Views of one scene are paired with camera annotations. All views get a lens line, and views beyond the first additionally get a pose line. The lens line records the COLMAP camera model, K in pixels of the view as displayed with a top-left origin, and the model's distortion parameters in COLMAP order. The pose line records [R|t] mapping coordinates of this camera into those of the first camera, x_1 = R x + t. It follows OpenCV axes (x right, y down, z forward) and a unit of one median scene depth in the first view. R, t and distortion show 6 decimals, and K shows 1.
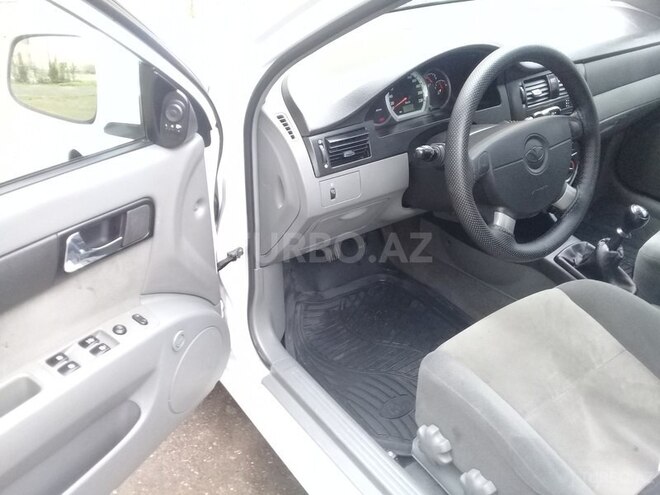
lens RADIAL K [[602.0, 0, 321.6], [0, 602.0, 245.2], [0, 0, 1]] dist [0.086042, -0.194814]
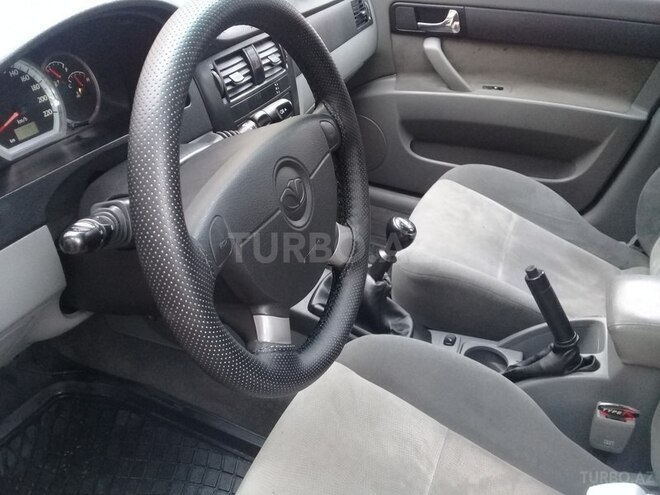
lens RADIAL K [[602.0, 0, 321.6], [0, 602.0, 245.2], [0, 0, 1]] dist [0.086042, -0.194814]
pose [[0.839543, -0.237115, 0.488820, 0.077048], [0.221204, 0.970965, 0.091078, -0.121626], [-0.496223, 0.031665, 0.867617, 0.419626]]
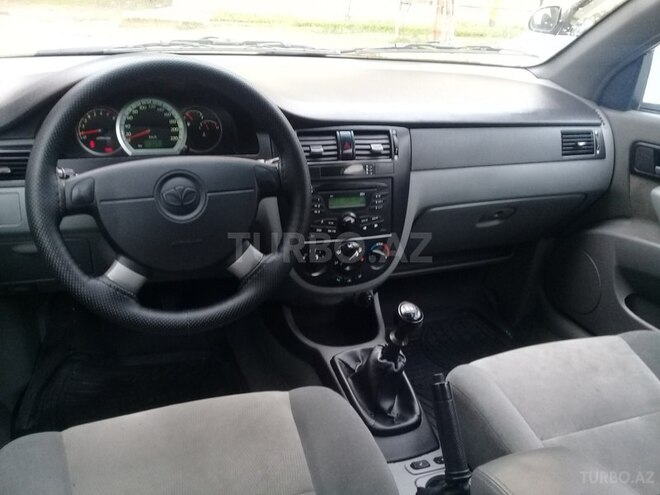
lens RADIAL K [[602.0, 0, 321.6], [0, 602.0, 245.2], [0, 0, 1]] dist [0.086042, -0.194814]
pose [[0.966013, 0.150507, -0.210157, 0.569058], [-0.181862, 0.973481, -0.138780, -0.012022], [0.183697, 0.172283, 0.967768, 0.240188]]
